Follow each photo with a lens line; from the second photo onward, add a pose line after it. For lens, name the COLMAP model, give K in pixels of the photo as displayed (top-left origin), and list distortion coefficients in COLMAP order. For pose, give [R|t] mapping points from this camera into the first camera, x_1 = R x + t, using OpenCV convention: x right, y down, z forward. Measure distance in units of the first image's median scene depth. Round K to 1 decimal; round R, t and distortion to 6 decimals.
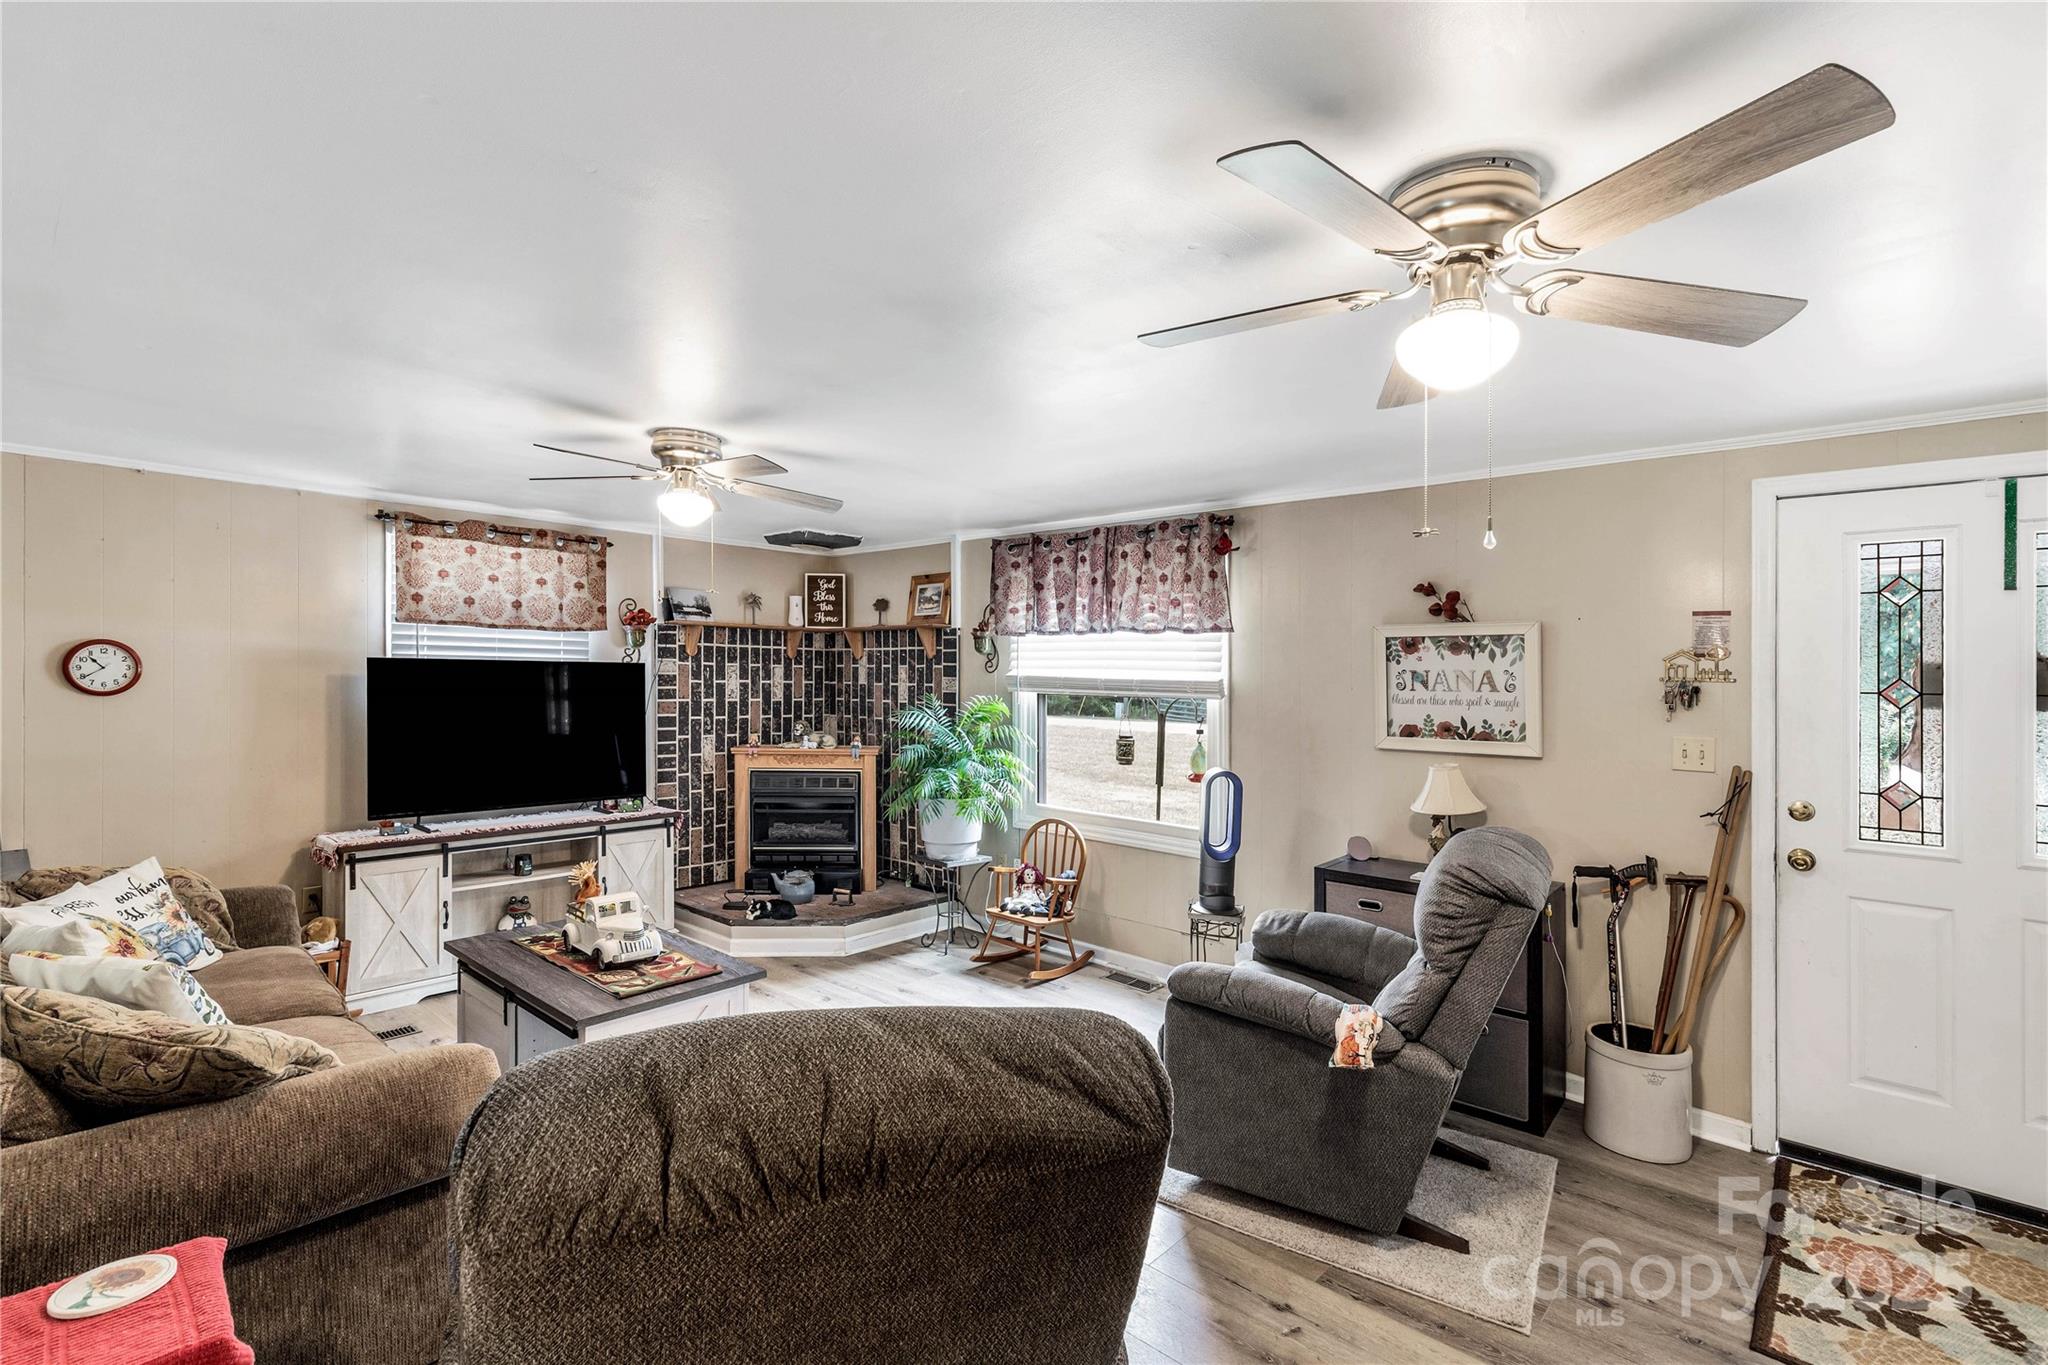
lens RADIAL K [[923.3, 0, 1024.0], [0, 923.3, 682.5], [0, 0, 1]] dist [0.003253, 0.000130]
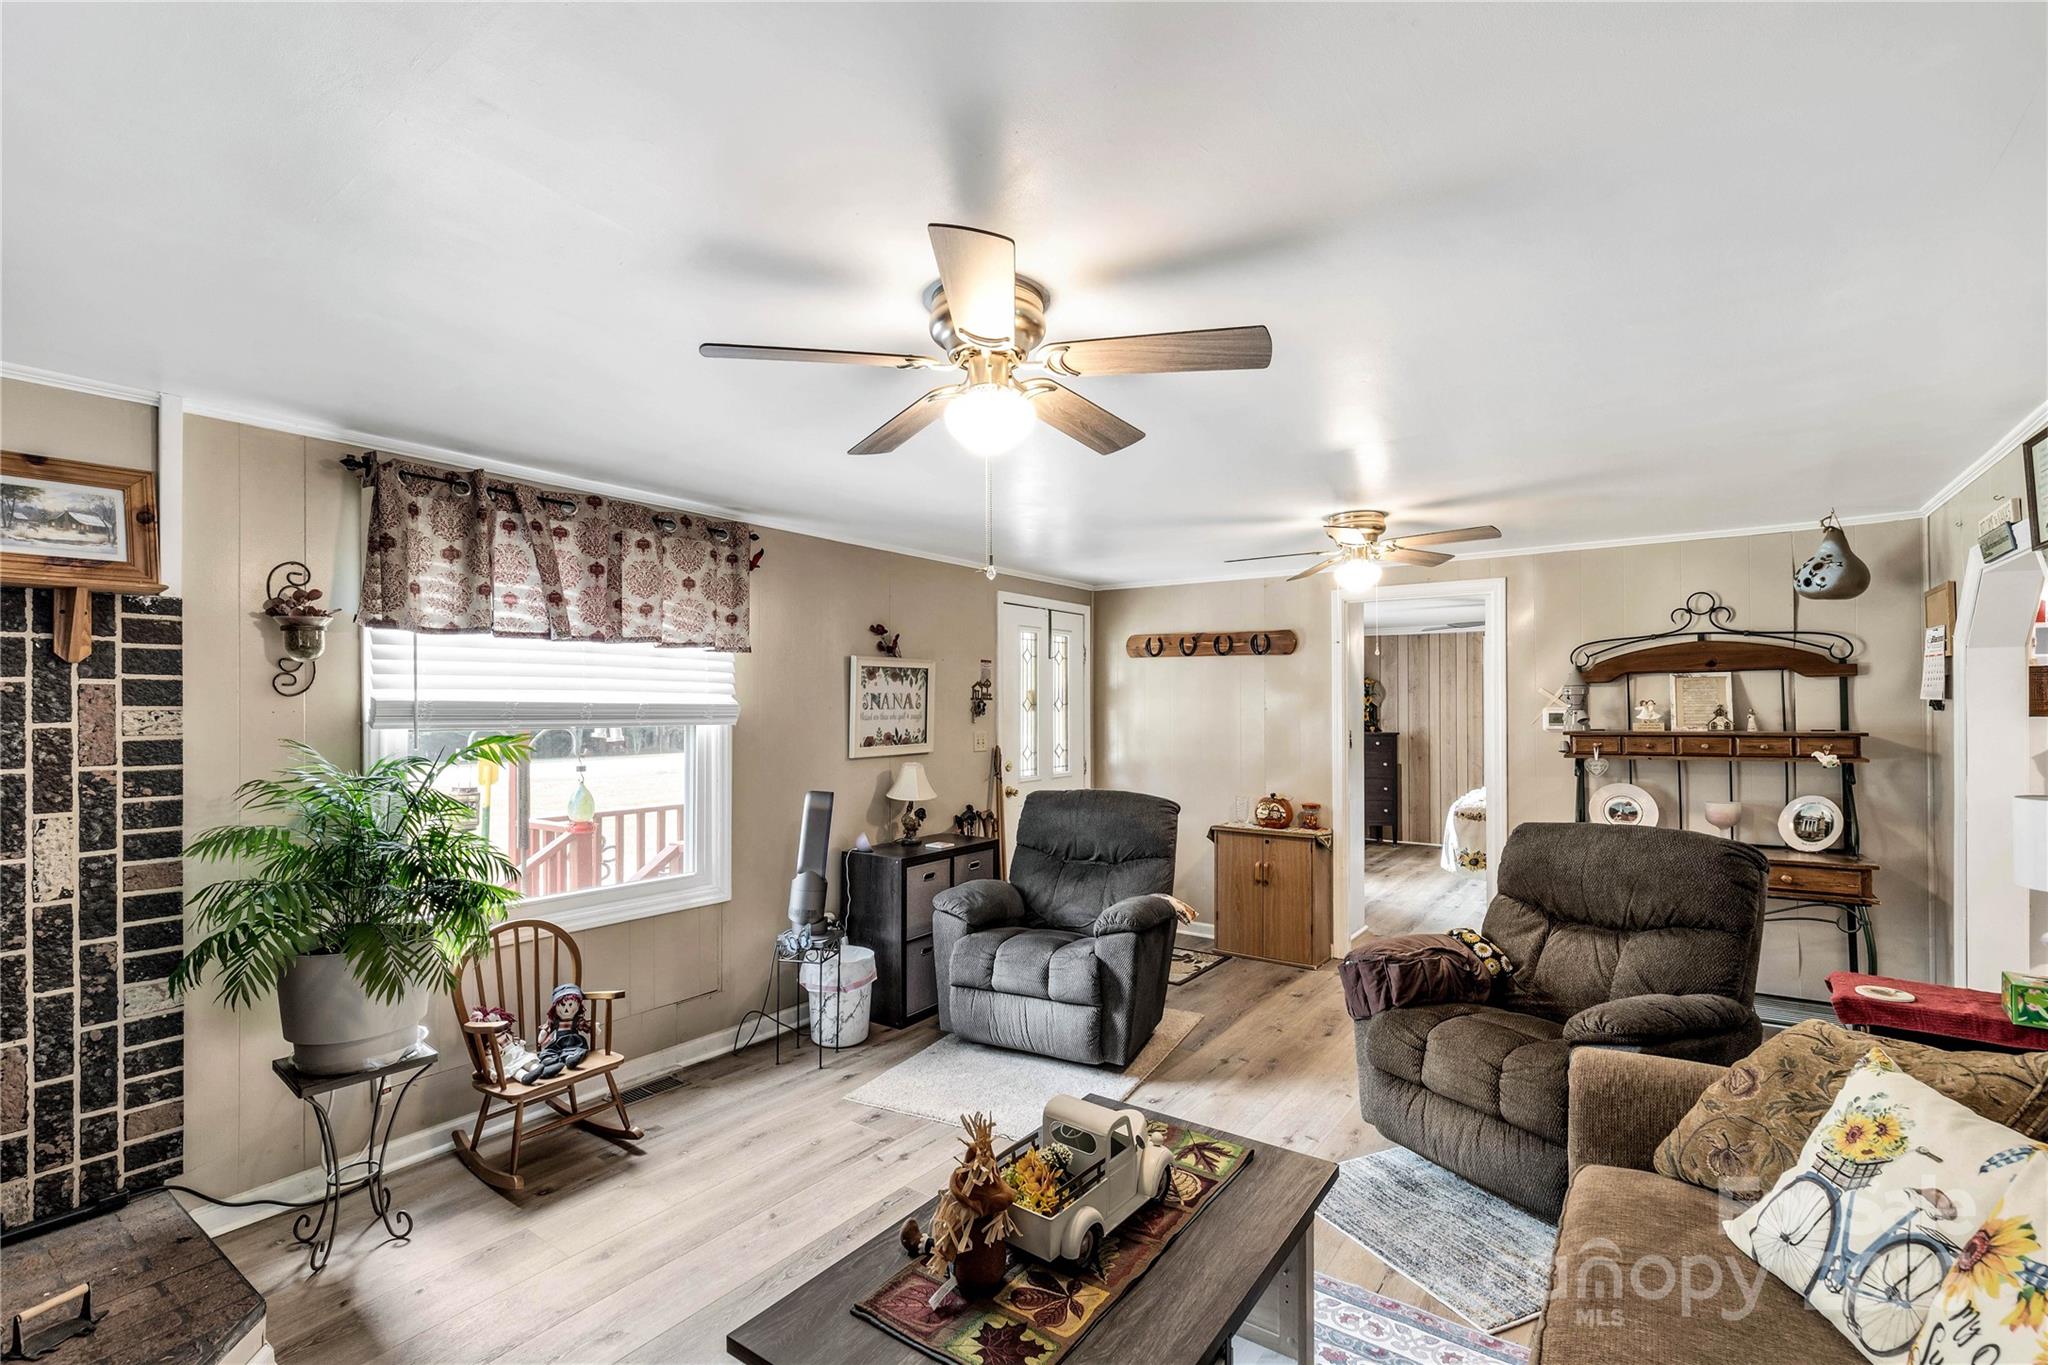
lens RADIAL K [[923.3, 0, 1024.0], [0, 923.3, 682.5], [0, 0, 1]] dist [0.003253, 0.000130]
pose [[-0.107523, 0.002316, 0.994200, -0.684797], [-0.001713, 0.999995, -0.002514, -0.020088], [-0.994201, -0.001973, -0.107519, 0.750353]]
